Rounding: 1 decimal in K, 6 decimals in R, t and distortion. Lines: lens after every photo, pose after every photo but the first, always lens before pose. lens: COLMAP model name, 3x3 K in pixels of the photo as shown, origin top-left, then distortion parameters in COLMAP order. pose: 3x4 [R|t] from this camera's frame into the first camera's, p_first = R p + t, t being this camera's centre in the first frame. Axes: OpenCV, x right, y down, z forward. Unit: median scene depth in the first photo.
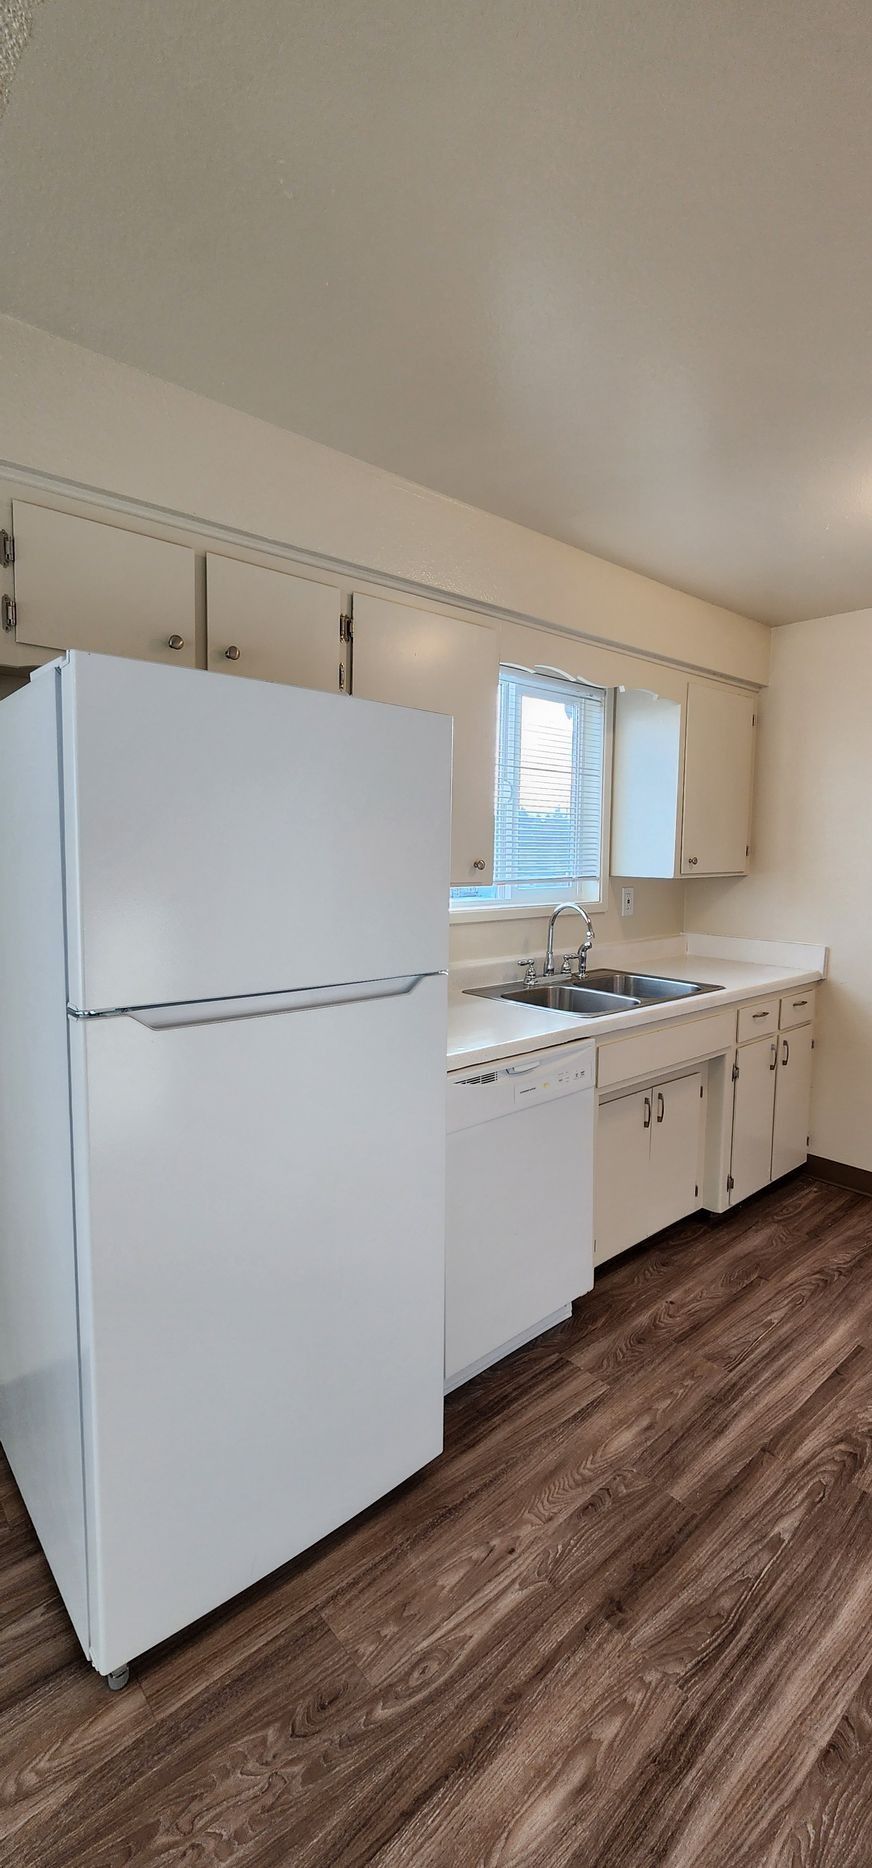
lens RADIAL K [[781.3, 0, 402.9], [0, 781.3, 922.0], [0, 0, 1]] dist [0.001055, -0.000268]
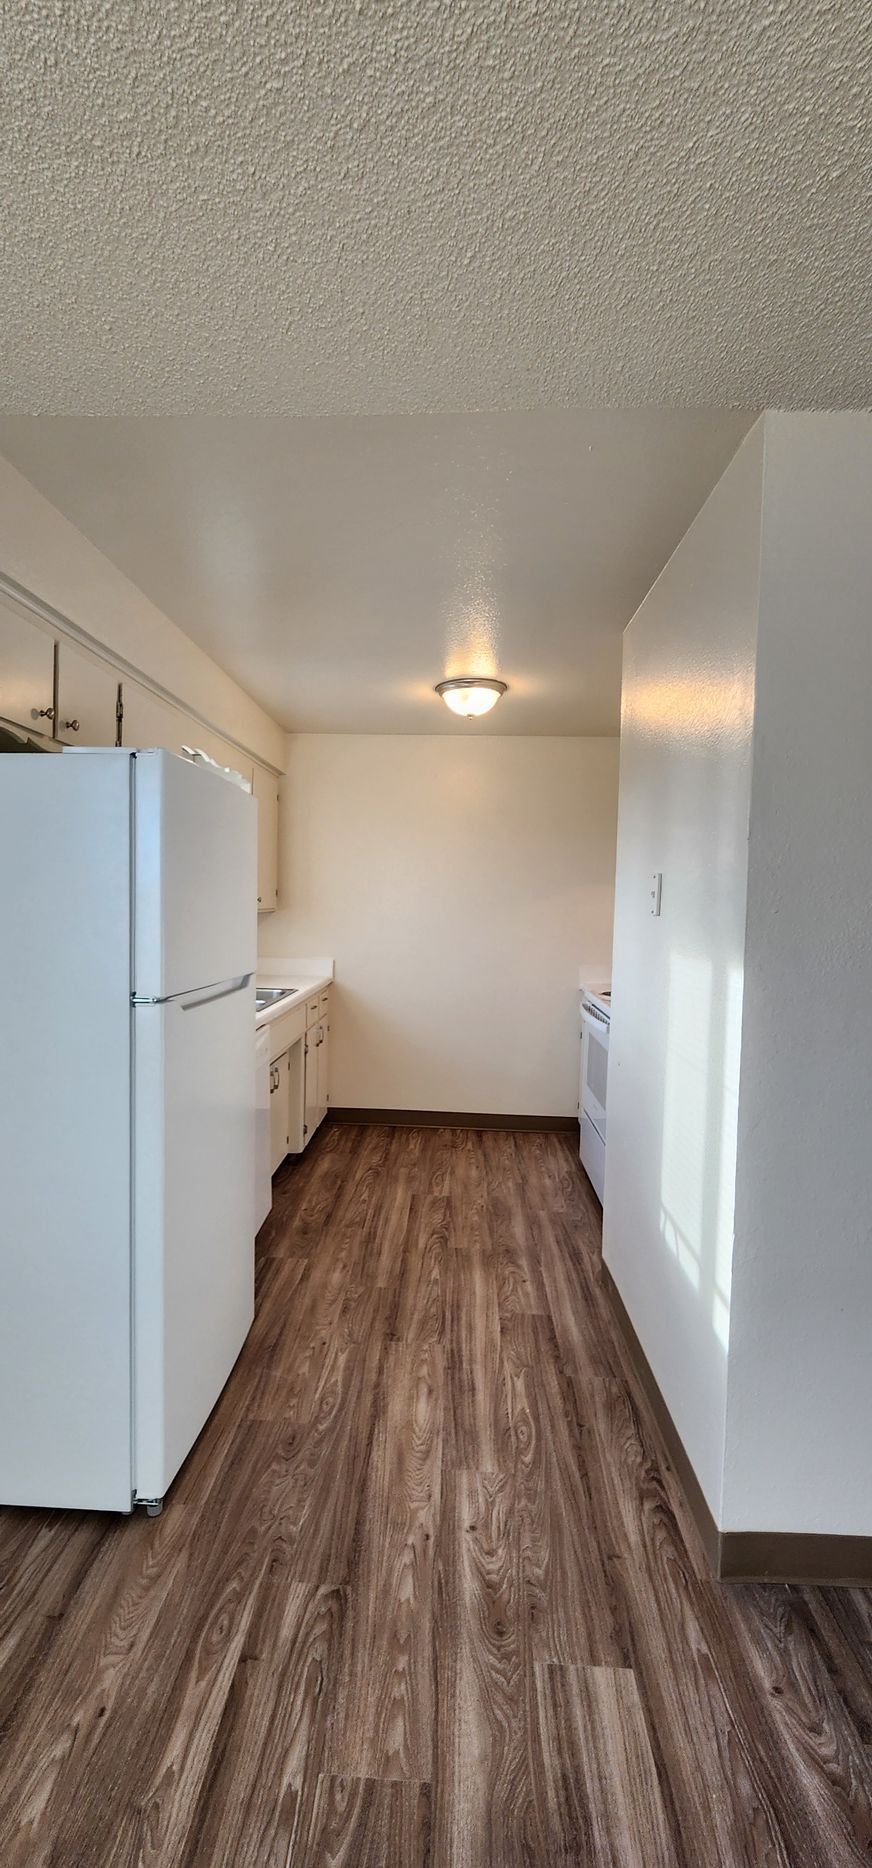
lens RADIAL K [[781.3, 0, 426.9], [0, 781.3, 931.8], [0, 0, 1]] dist [0.001055, -0.000268]
pose [[0.682046, -0.022812, 0.730954, -0.766057], [0.052181, 0.998484, -0.017529, 0.027576], [-0.729445, 0.050098, 0.682202, -0.223557]]
